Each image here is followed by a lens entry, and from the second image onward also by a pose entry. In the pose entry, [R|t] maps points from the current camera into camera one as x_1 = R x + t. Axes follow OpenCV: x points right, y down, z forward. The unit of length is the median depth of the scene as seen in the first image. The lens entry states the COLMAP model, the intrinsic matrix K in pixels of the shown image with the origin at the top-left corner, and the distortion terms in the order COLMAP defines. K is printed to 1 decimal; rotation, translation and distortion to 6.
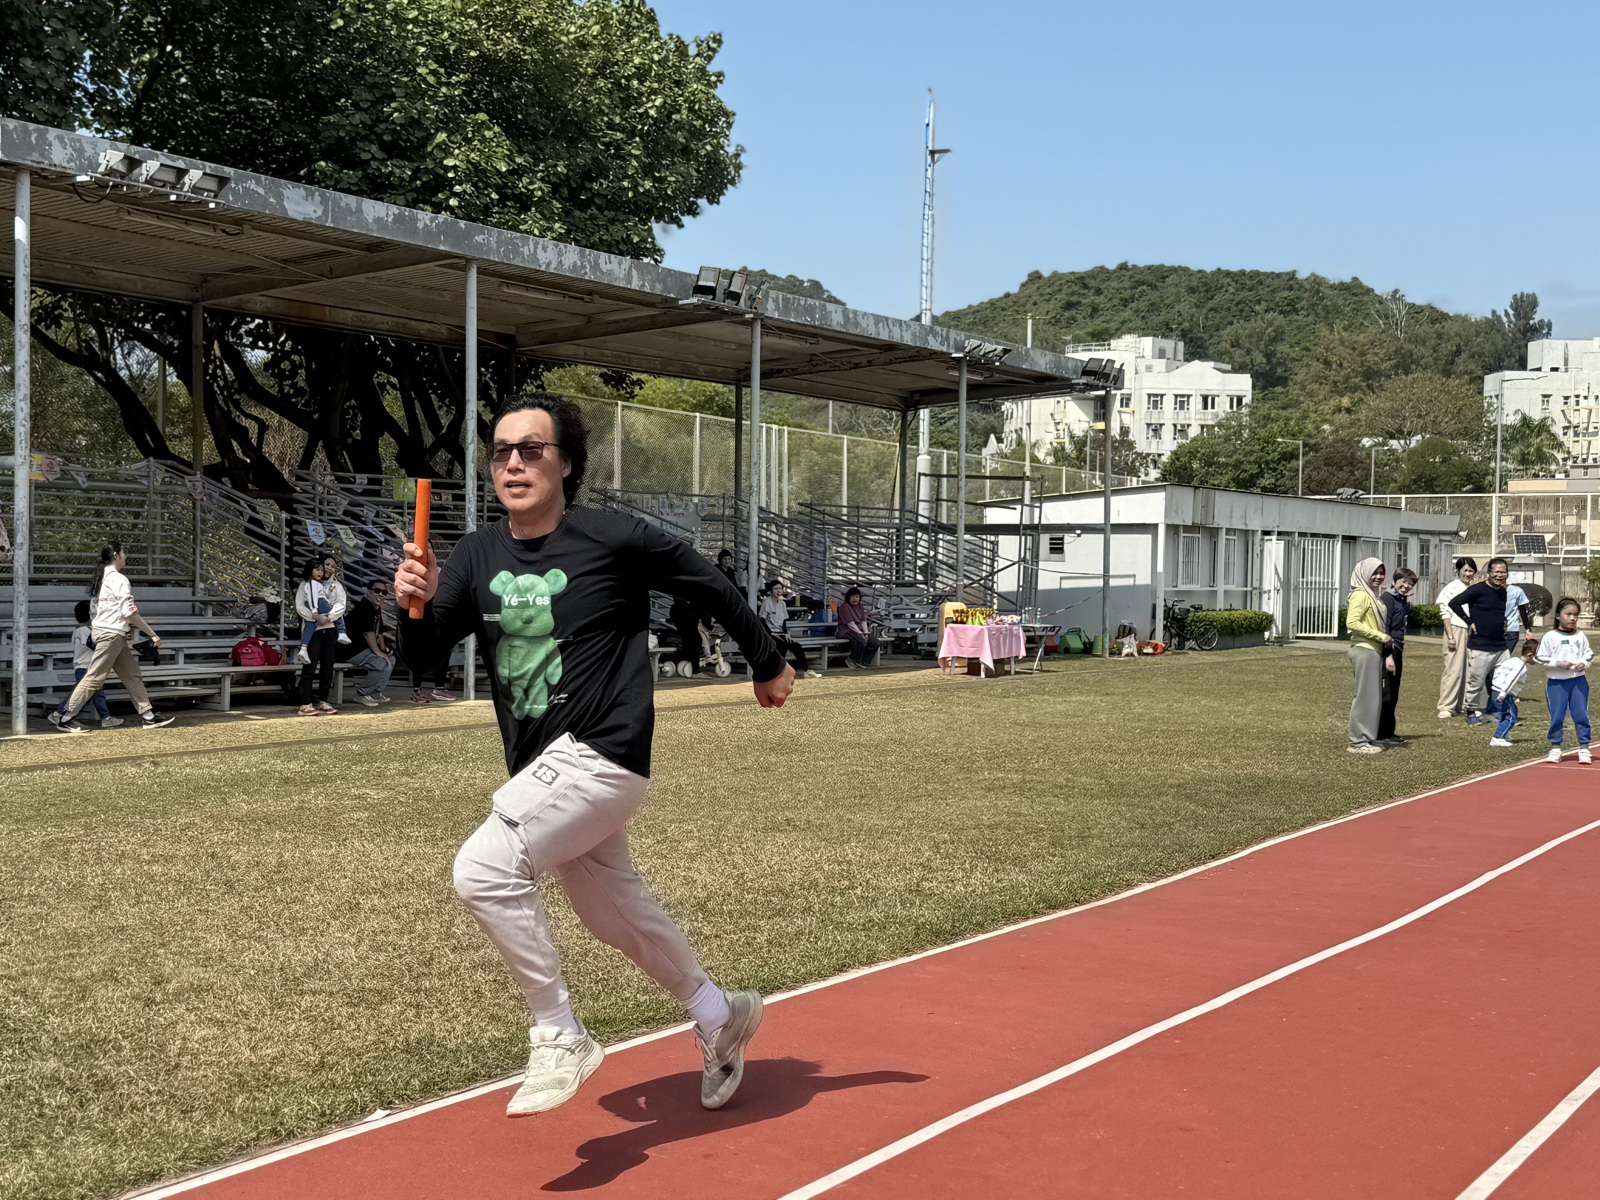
lens RADIAL K [[2144.5, 0, 770.8], [0, 2144.5, 617.7], [0, 0, 1]] dist [0.163248, -0.270470]
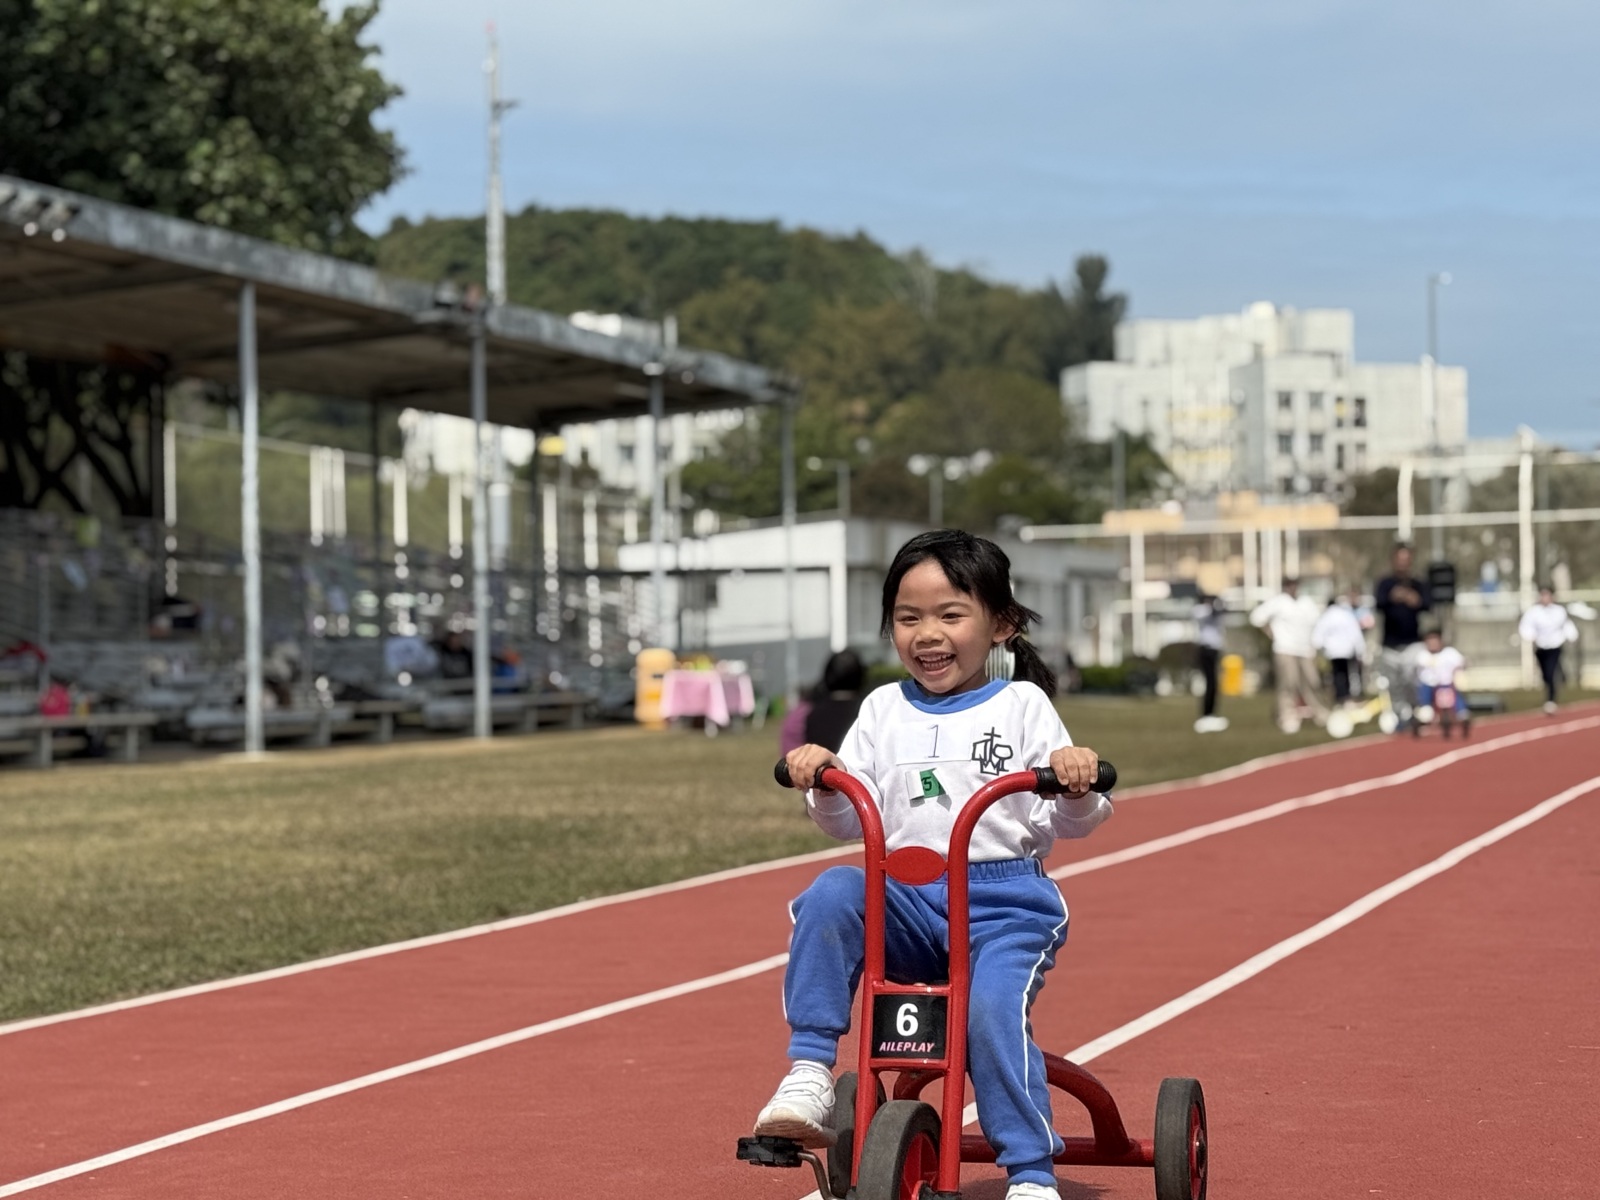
lens RADIAL K [[3355.0, 0, 770.1], [0, 3355.0, 547.0], [0, 0, 1]] dist [0.145974, 0.065492]
pose [[0.970943, -0.021065, 0.238380, -0.124758], [0.035077, 0.997887, -0.054693, 0.016688], [-0.236724, 0.061466, 0.969631, -0.208538]]
